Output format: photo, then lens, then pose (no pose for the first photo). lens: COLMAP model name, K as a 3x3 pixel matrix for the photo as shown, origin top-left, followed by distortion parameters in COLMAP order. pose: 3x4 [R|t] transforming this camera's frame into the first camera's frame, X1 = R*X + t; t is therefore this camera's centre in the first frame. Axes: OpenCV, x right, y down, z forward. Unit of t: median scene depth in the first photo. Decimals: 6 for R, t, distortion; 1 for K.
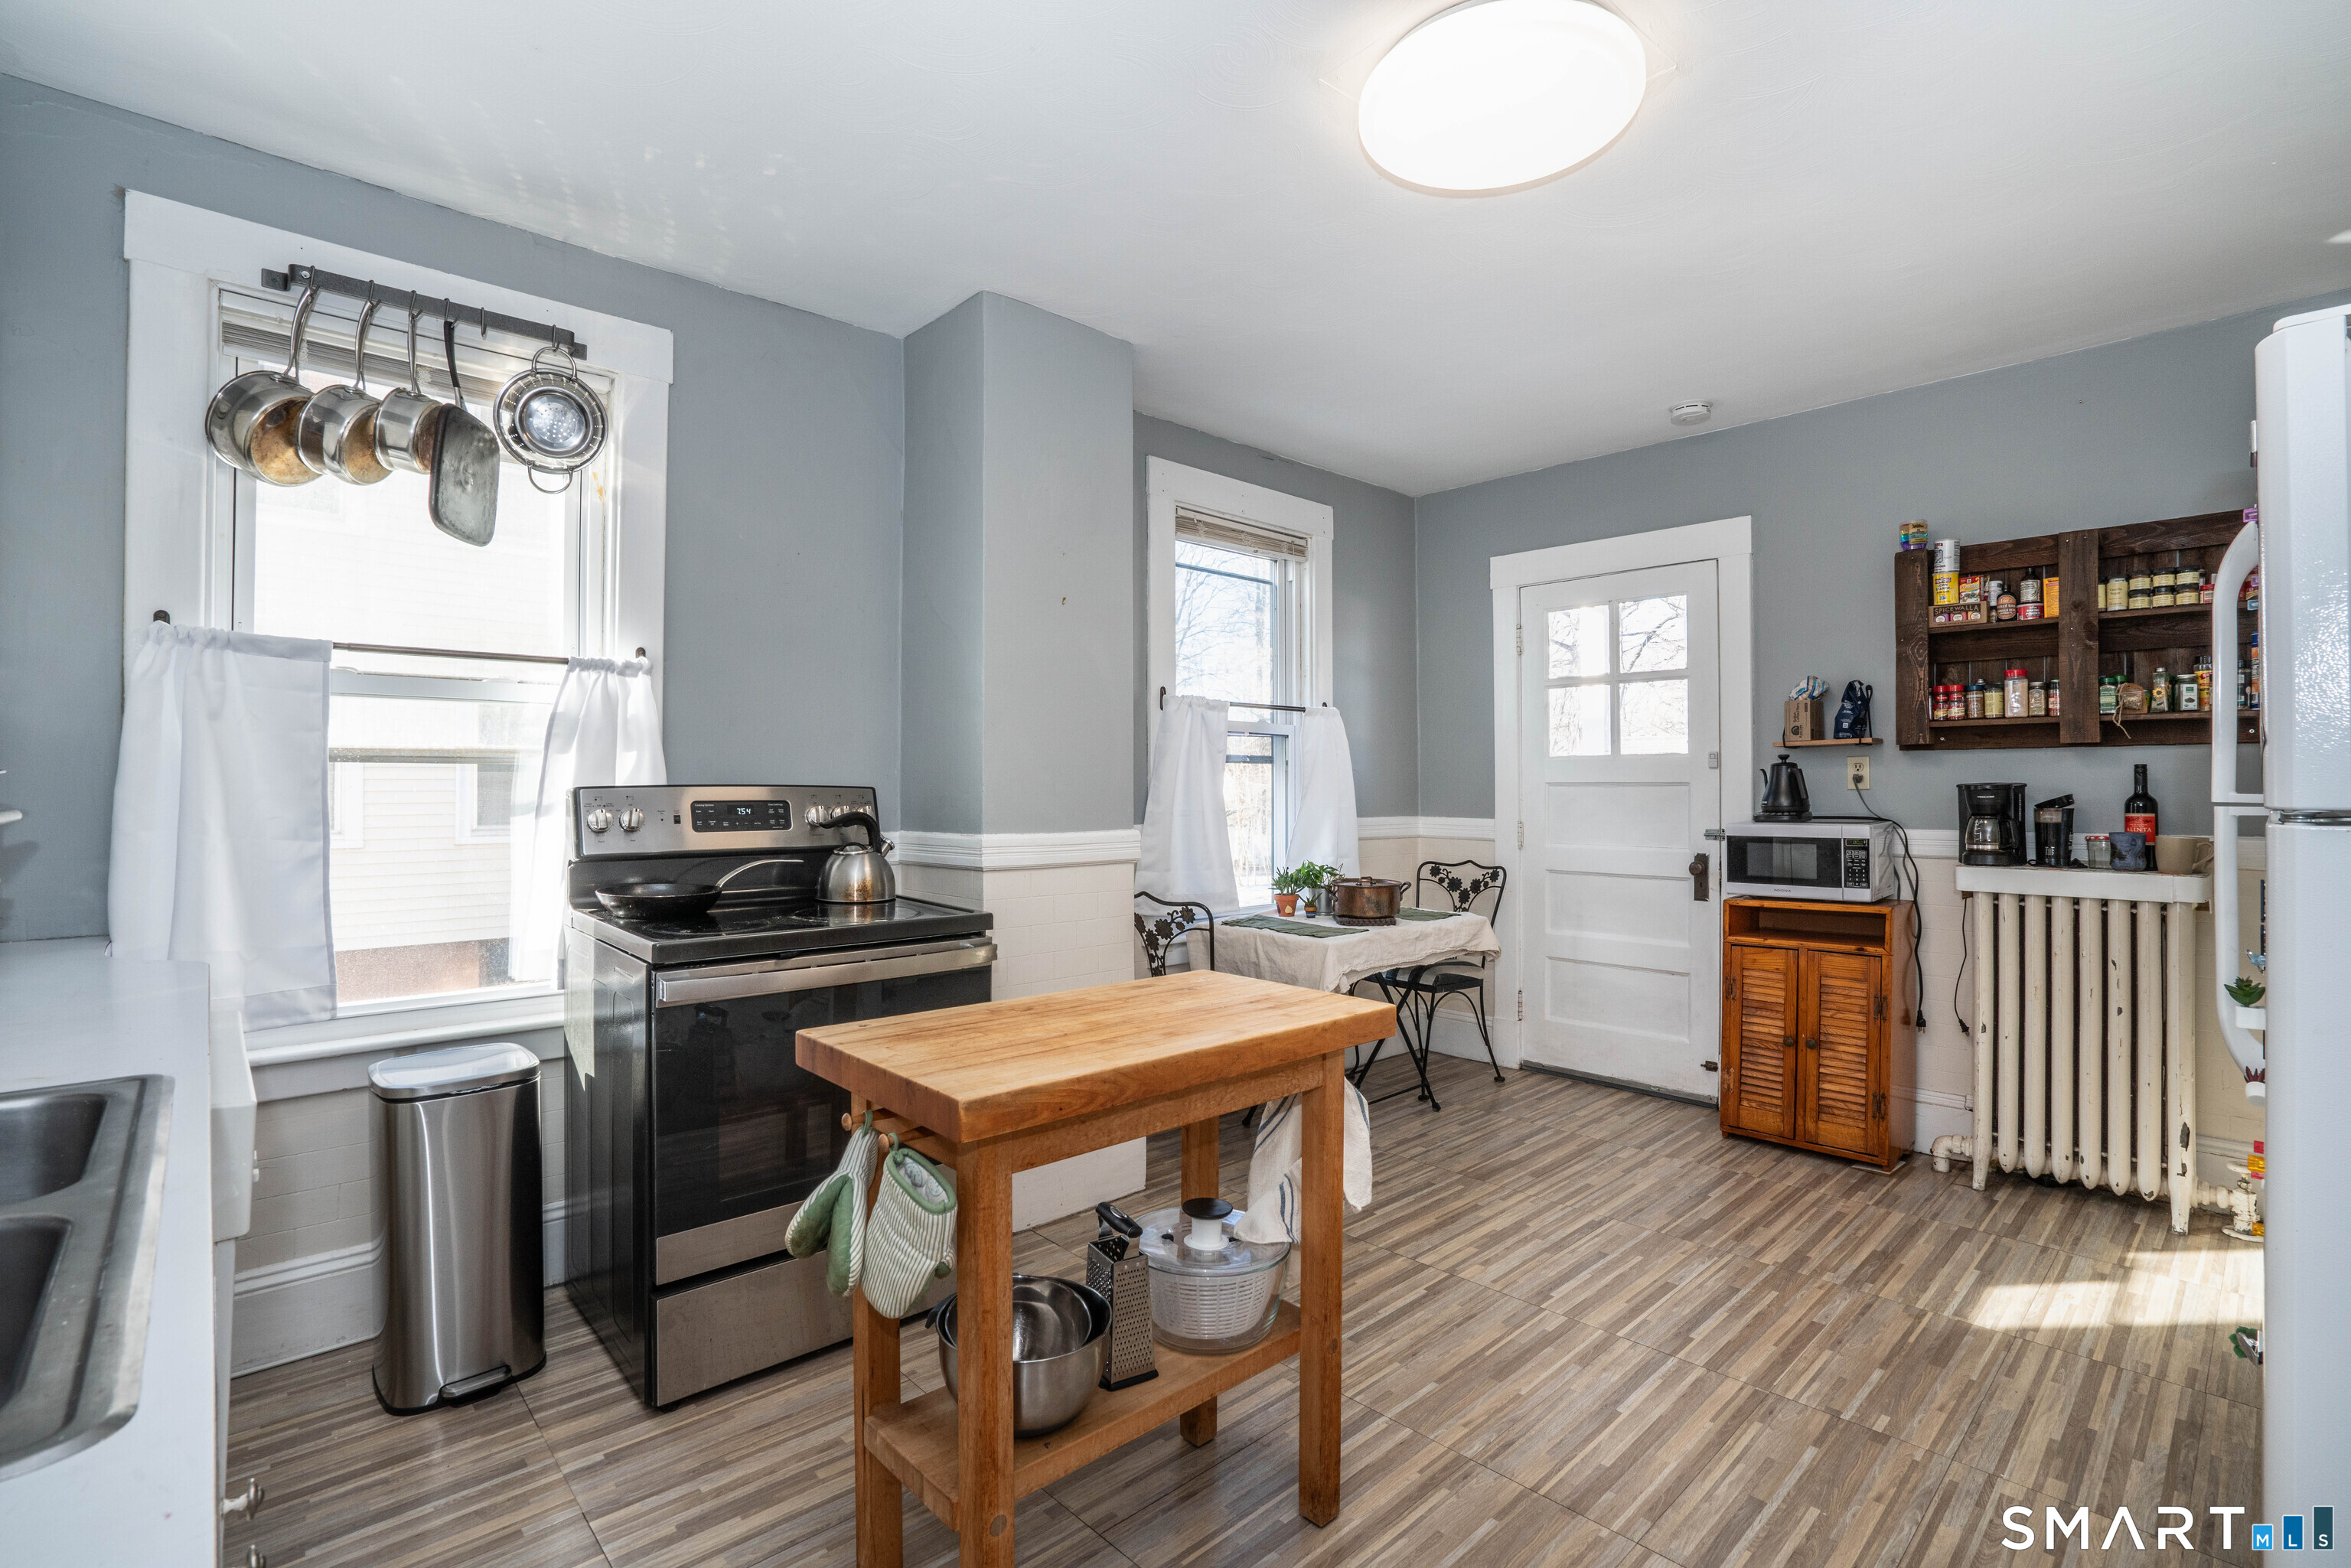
lens RADIAL K [[1081.3, 0, 1175.2], [0, 1081.3, 782.7], [0, 0, 1]] dist [-0.001298, -0.000072]
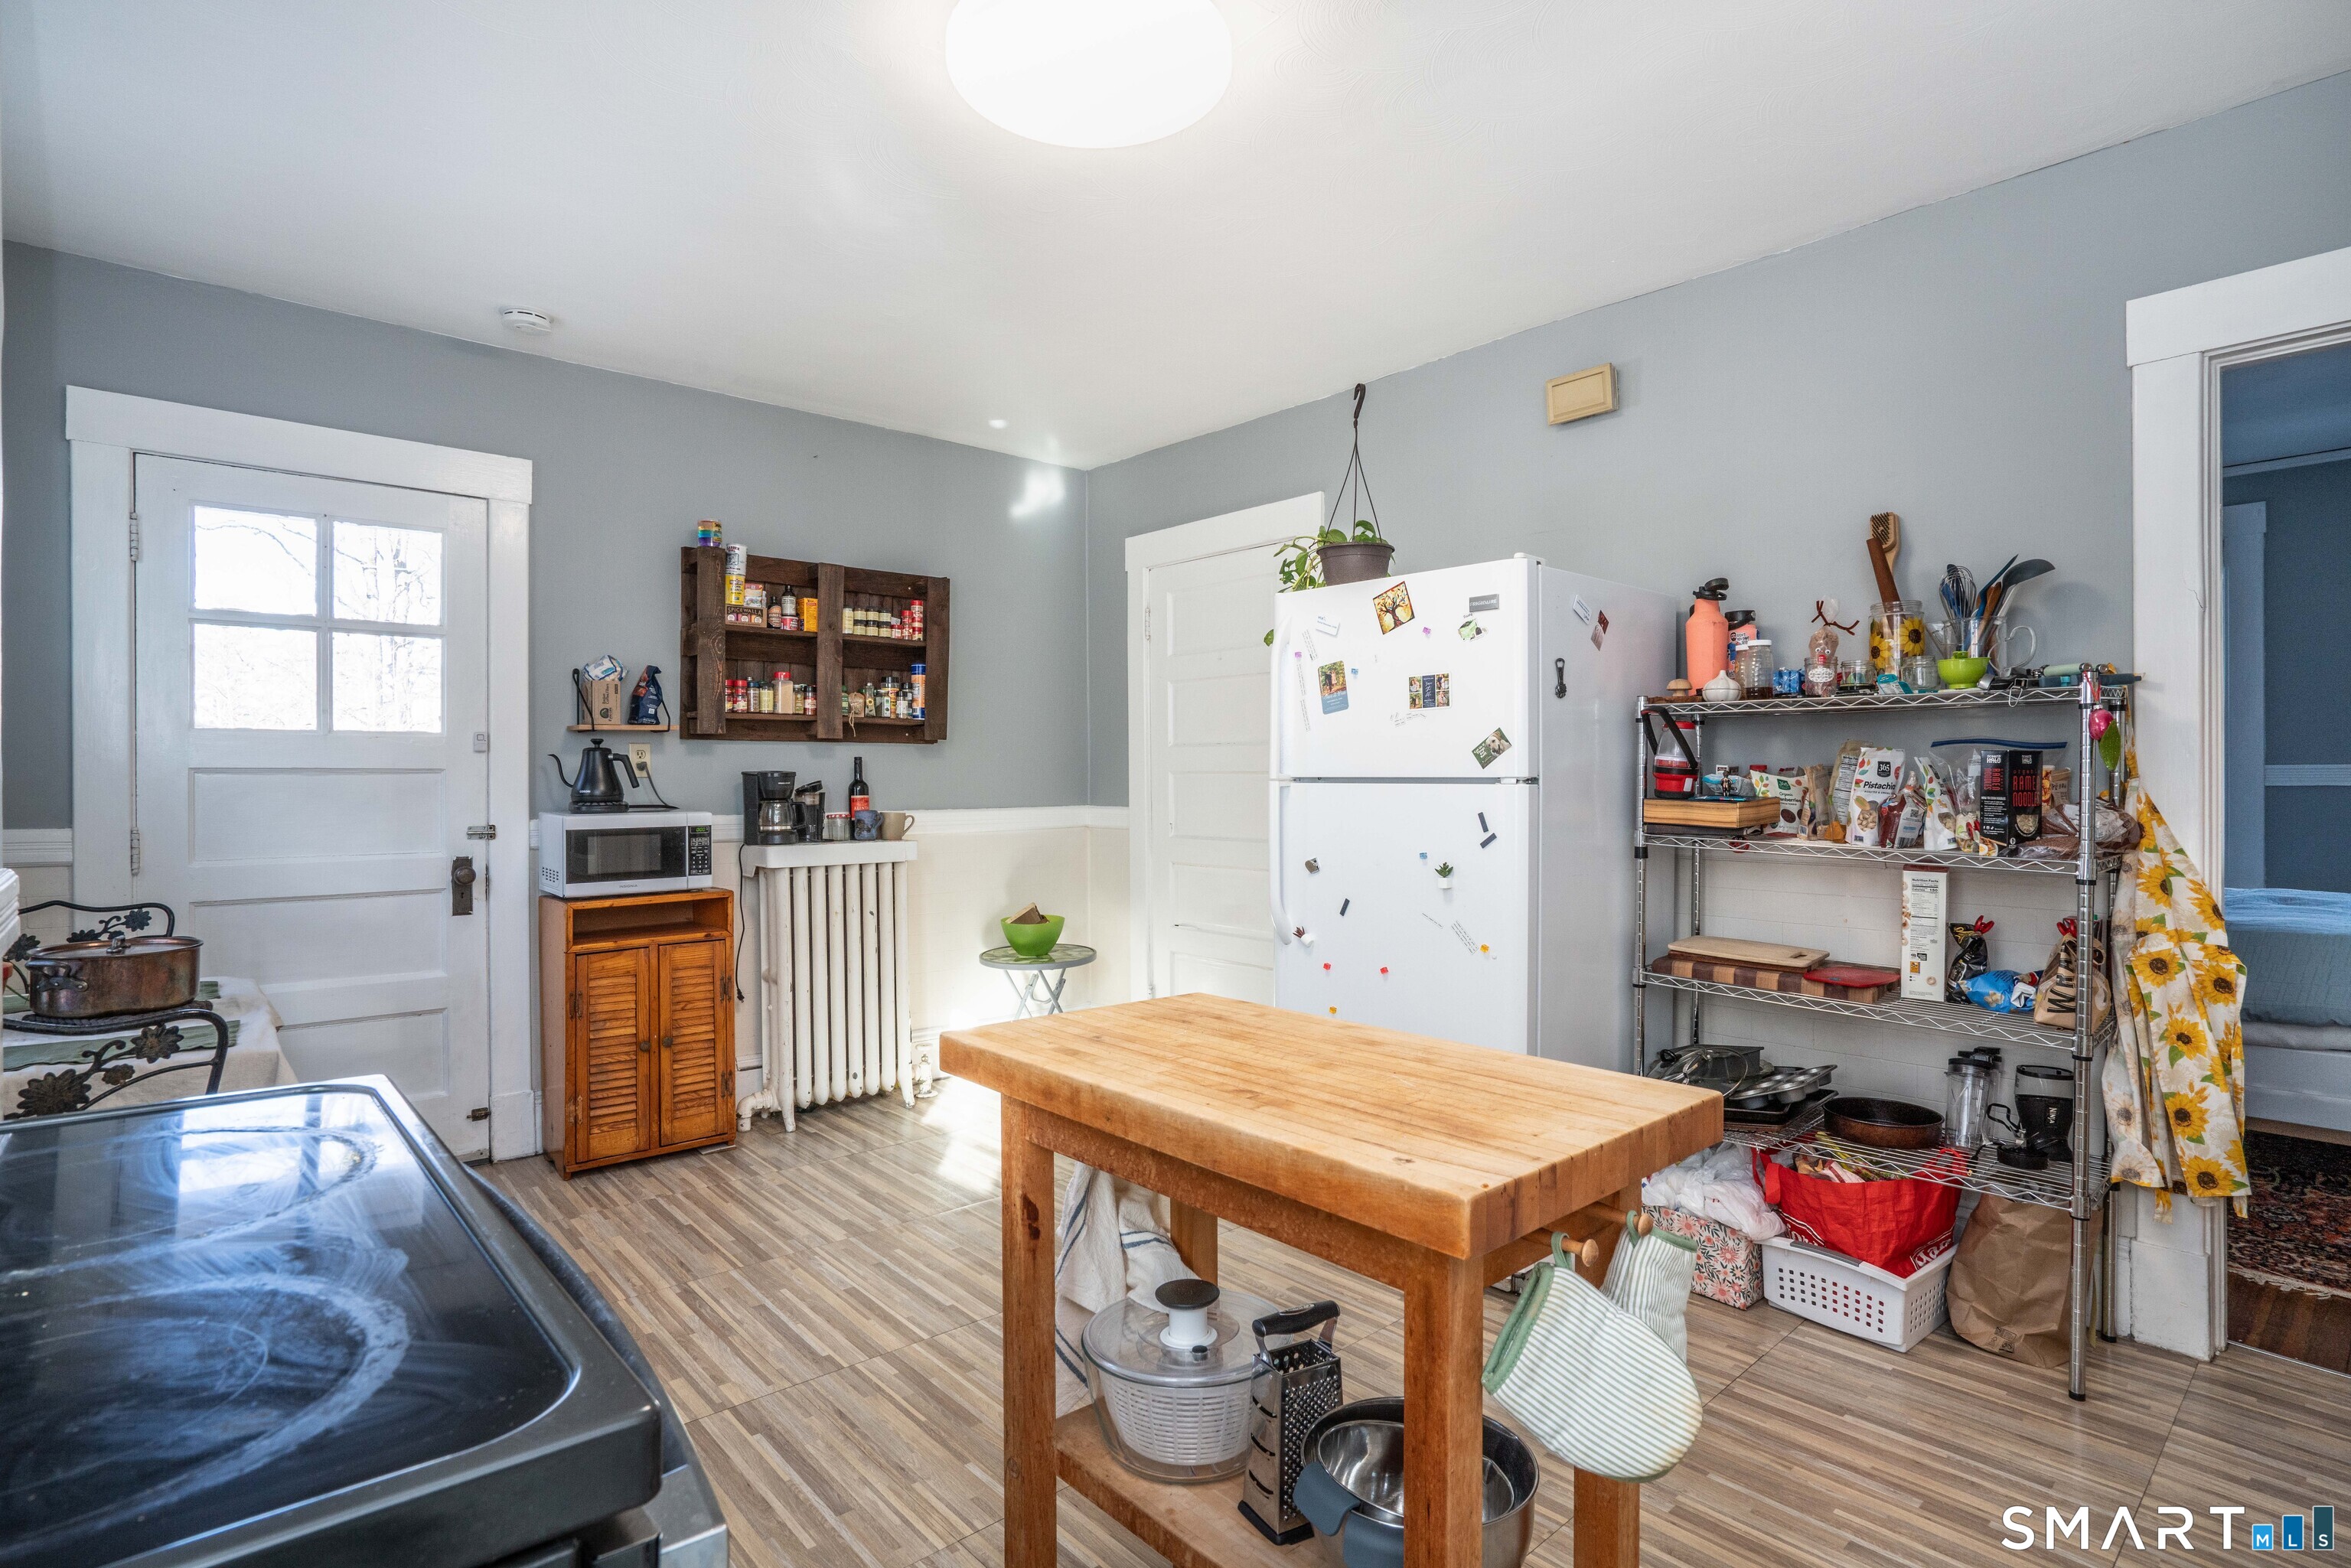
lens RADIAL K [[1178.6, 0, 1175.5], [0, 1178.6, 779.9], [0, 0, 1]] dist [-0.004818, -0.000610]
pose [[0.062795, -0.002027, 0.998024, -0.435107], [-0.000823, 0.999997, 0.002083, 0.006613], [-0.998026, -0.000952, 0.062793, 0.496455]]
